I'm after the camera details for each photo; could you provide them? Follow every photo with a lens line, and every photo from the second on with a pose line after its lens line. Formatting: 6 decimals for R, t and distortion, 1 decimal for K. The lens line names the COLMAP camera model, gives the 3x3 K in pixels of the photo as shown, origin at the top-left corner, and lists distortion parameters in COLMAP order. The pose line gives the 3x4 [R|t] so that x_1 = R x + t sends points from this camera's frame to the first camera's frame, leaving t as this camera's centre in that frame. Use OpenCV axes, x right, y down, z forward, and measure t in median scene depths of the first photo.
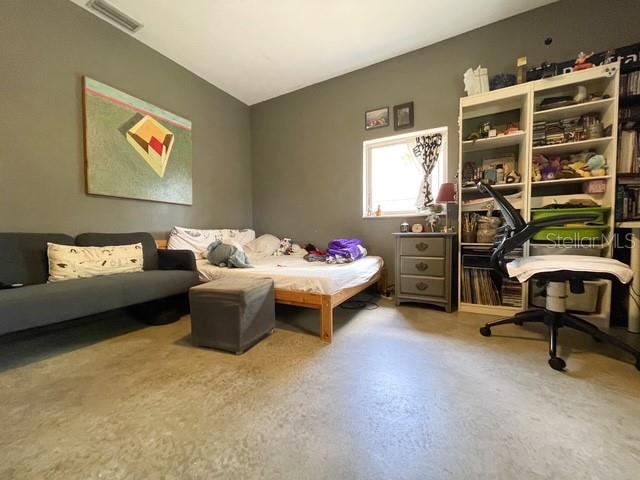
lens RADIAL K [[260.9, 0, 317.6], [0, 260.9, 244.2], [0, 0, 1]] dist [0.002066, 0.000693]
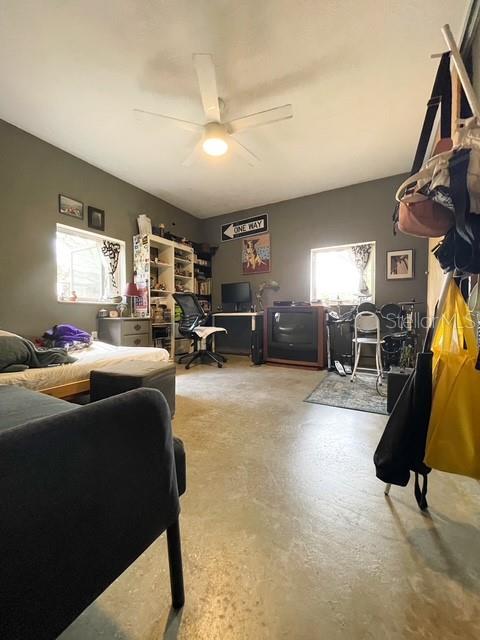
lens RADIAL K [[260.9, 0, 238.6], [0, 260.9, 320.9], [0, 0, 1]] dist [0.002066, 0.000693]
pose [[0.003532, -0.013611, 0.999901, -1.003869], [0.052970, 0.998506, 0.013405, -0.016004], [-0.998590, 0.052917, 0.004248, 0.448930]]
